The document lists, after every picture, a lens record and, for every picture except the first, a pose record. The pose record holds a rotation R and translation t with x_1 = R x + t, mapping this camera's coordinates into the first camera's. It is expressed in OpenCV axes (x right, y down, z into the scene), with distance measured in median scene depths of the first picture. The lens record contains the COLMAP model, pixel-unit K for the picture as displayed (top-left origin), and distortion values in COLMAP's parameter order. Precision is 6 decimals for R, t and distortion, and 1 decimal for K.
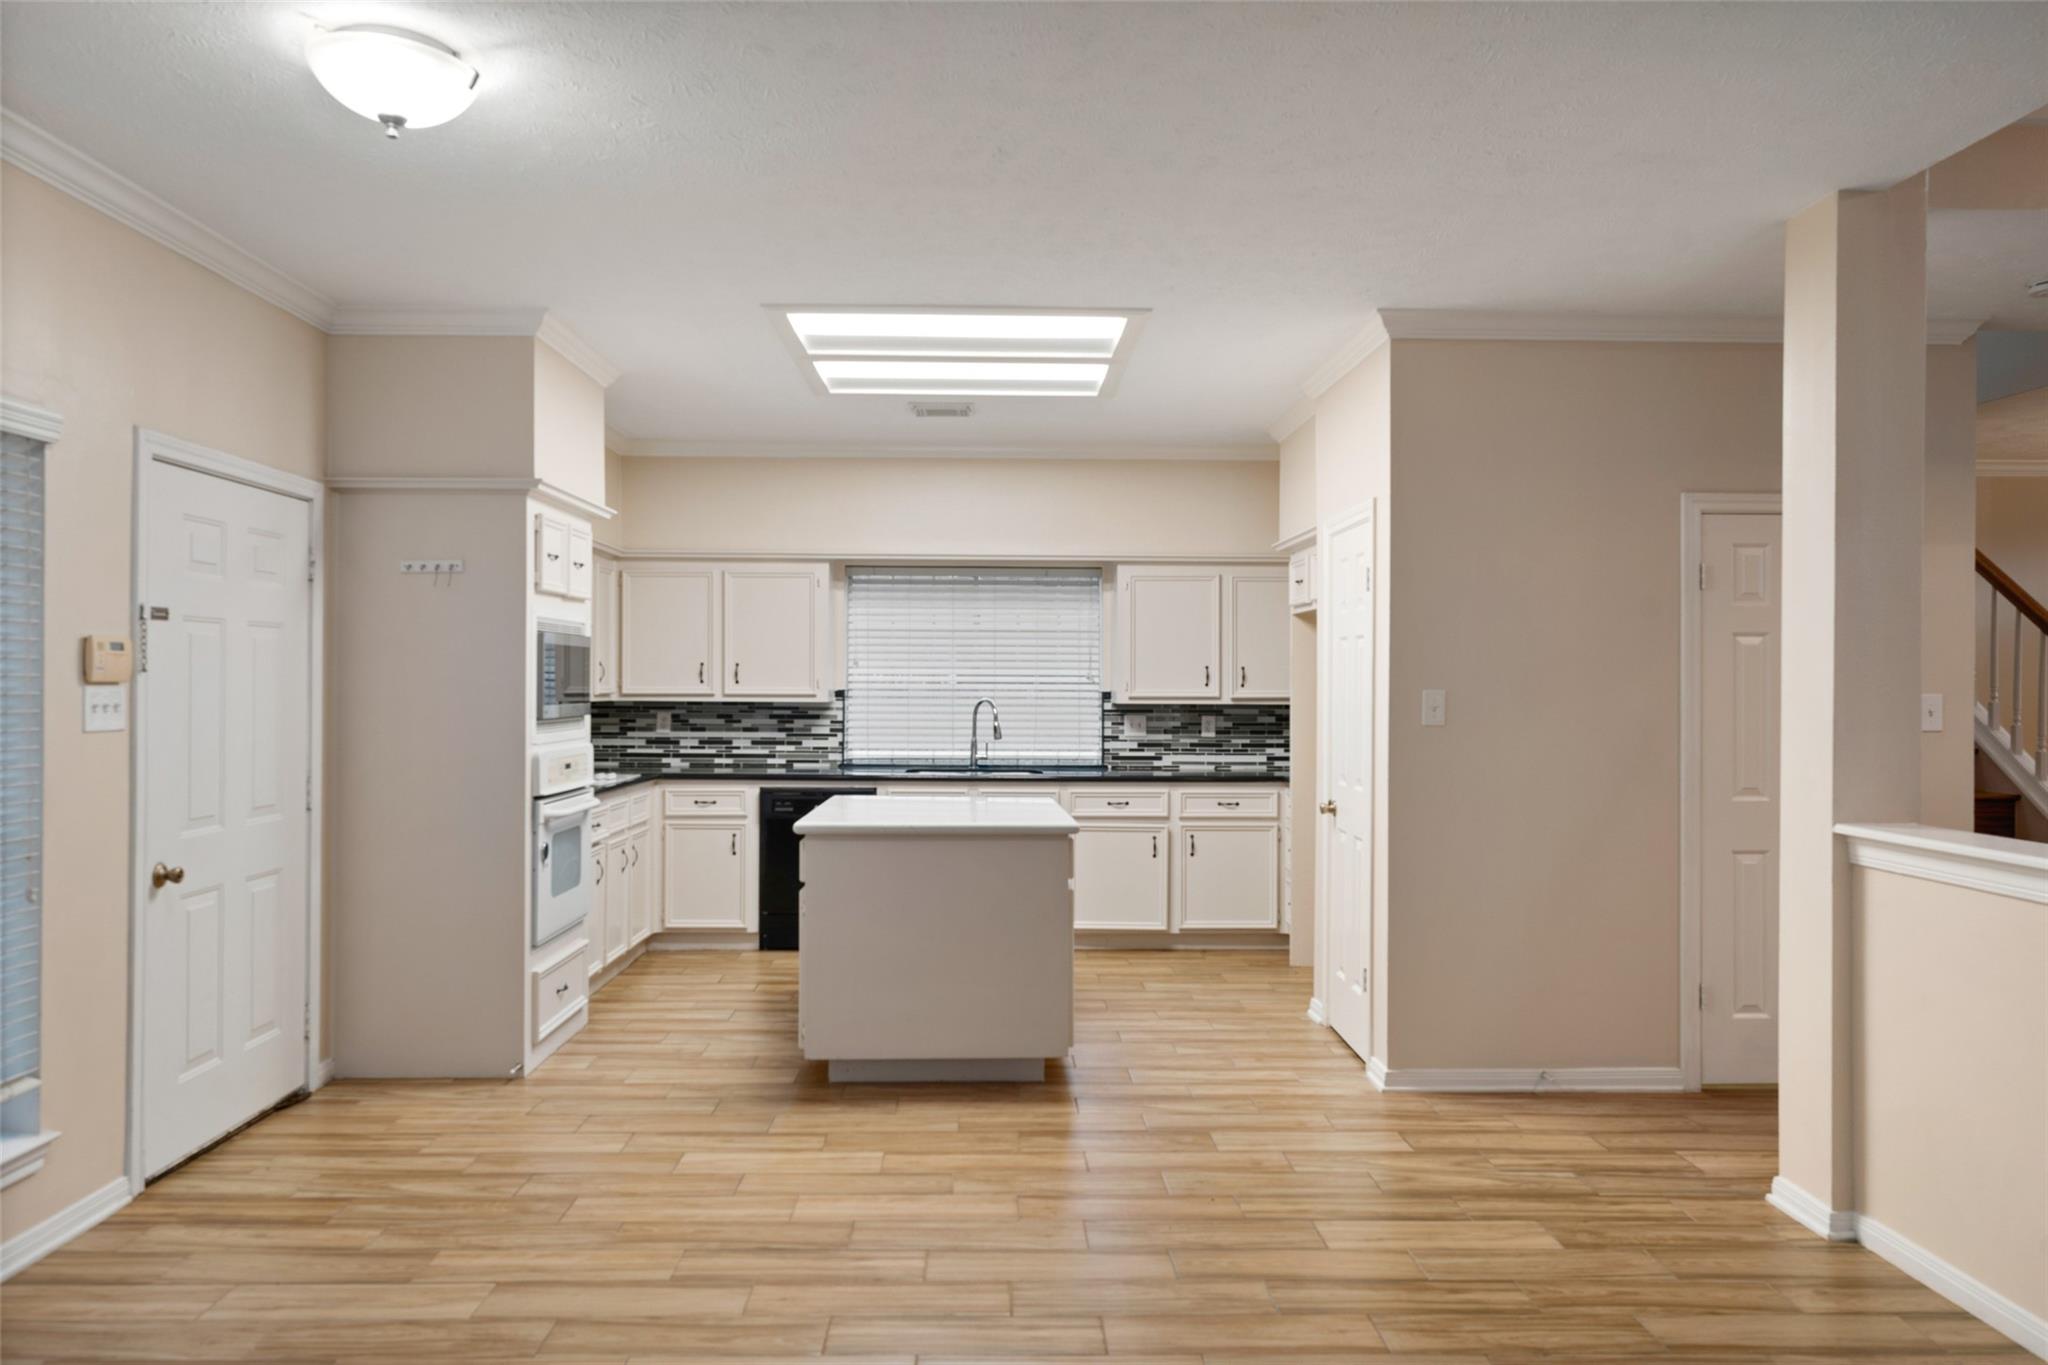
lens RADIAL K [[1370.7, 0, 1015.4], [0, 1370.7, 678.5], [0, 0, 1]] dist [0.001534, 0.002990]
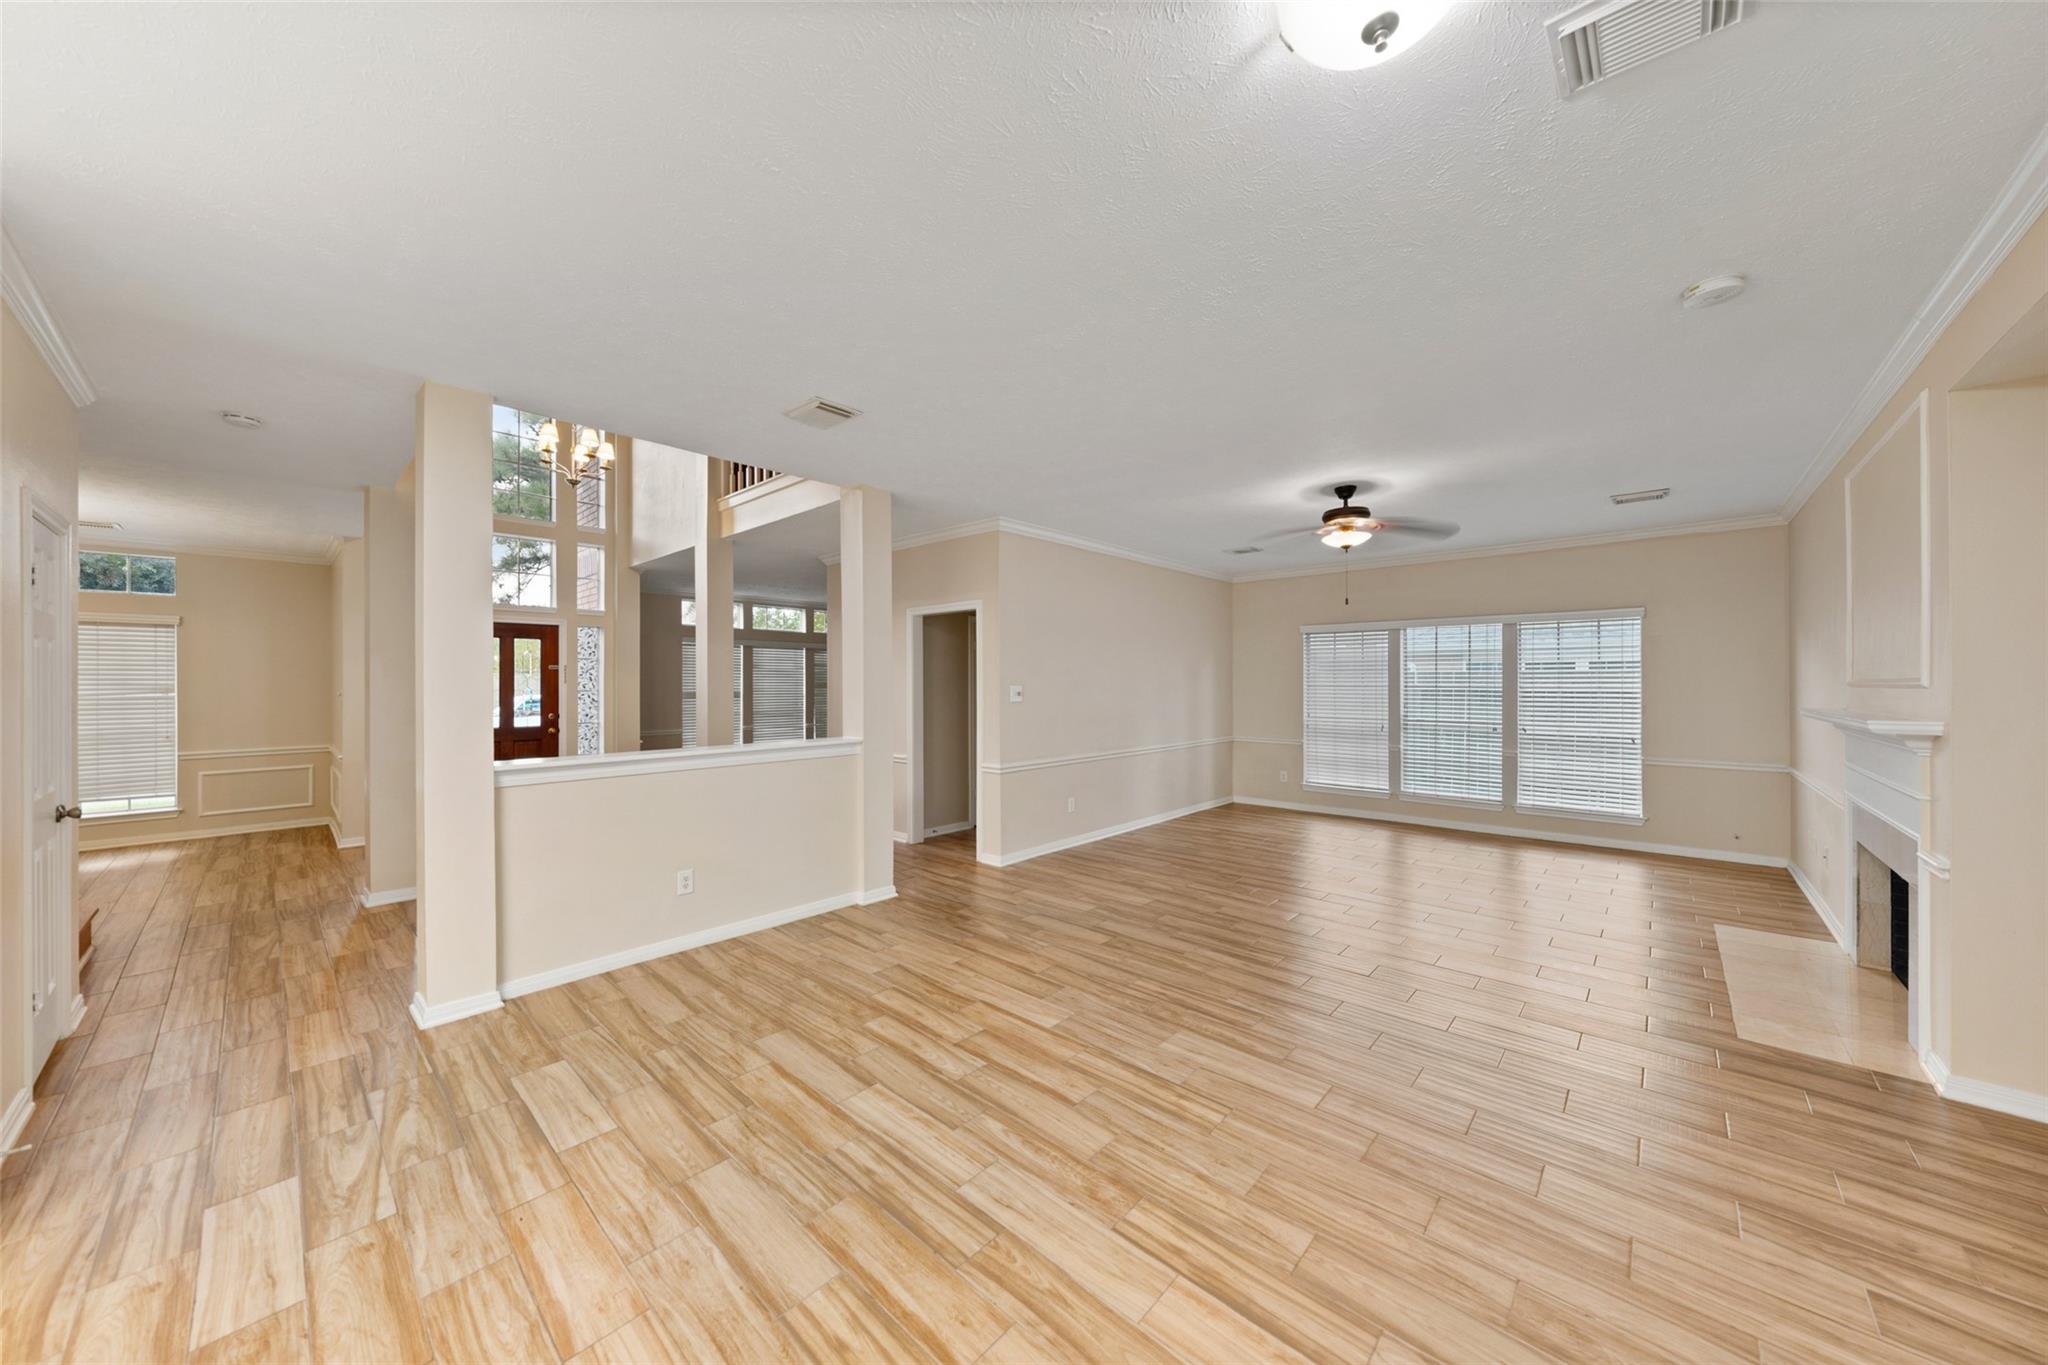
lens RADIAL K [[698.4, 0, 1009.0], [0, 698.4, 677.4], [0, 0, 1]] dist [-0.001015, 0.000211]
pose [[-0.712474, 0.000943, 0.701697, -0.236631], [-0.002167, 0.999991, -0.003544, -0.001706], [-0.701695, -0.004045, -0.712466, 0.585736]]
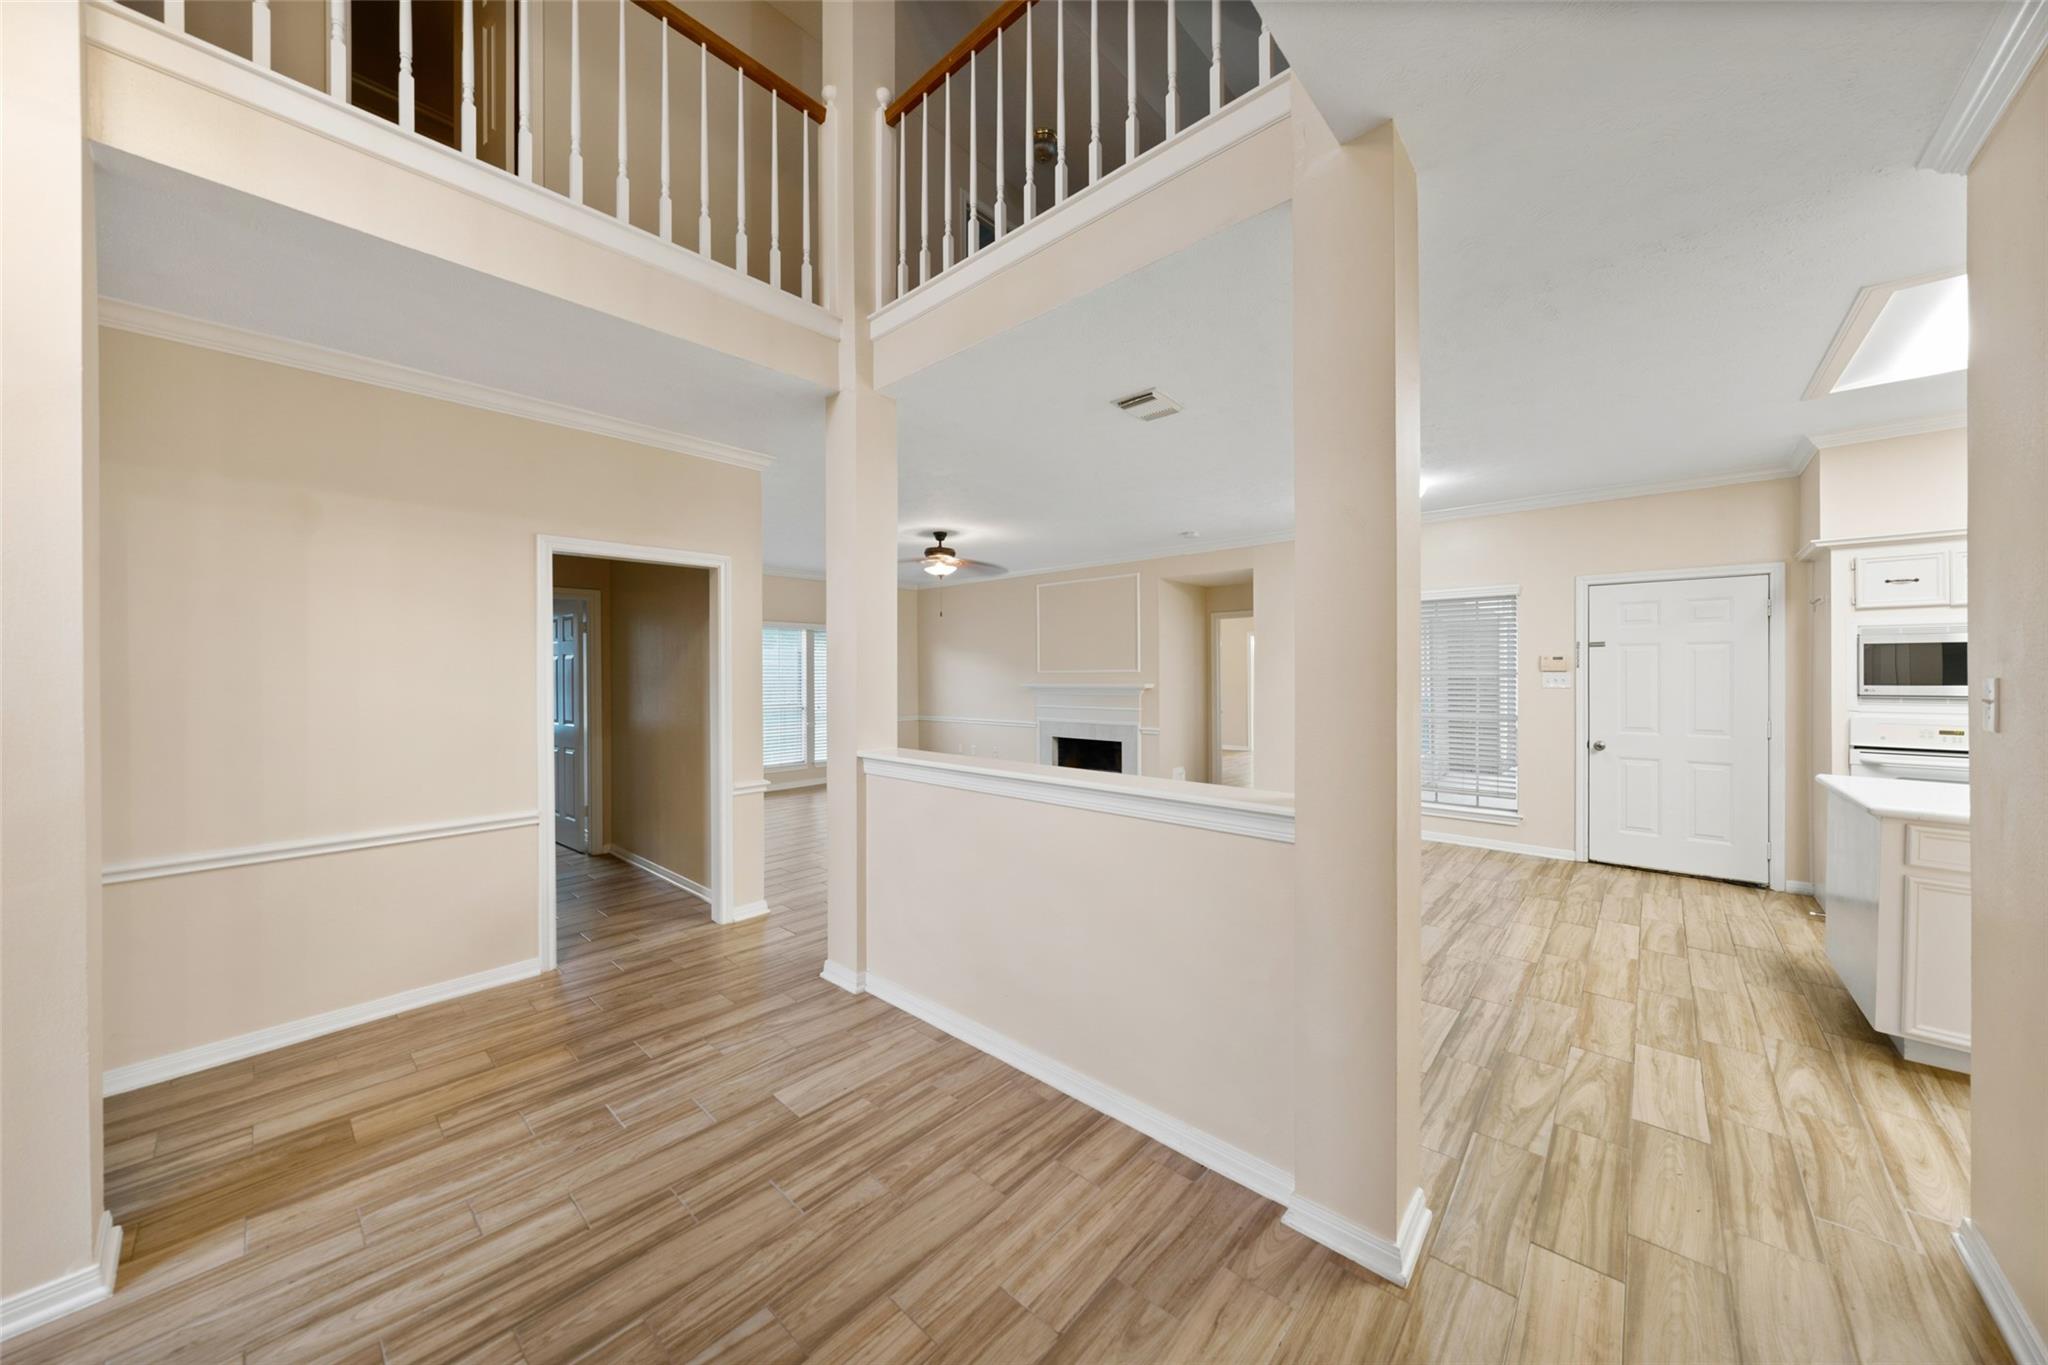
lens RADIAL K [[698.1, 0, 1025.9], [0, 698.1, 672.7], [0, 0, 1]] dist [0.000307, 0.000169]
pose [[-0.686562, -0.002284, -0.727067, 0.578987], [0.001391, 0.999989, -0.004455, 0.005533], [0.727070, -0.004070, -0.686552, 0.603851]]
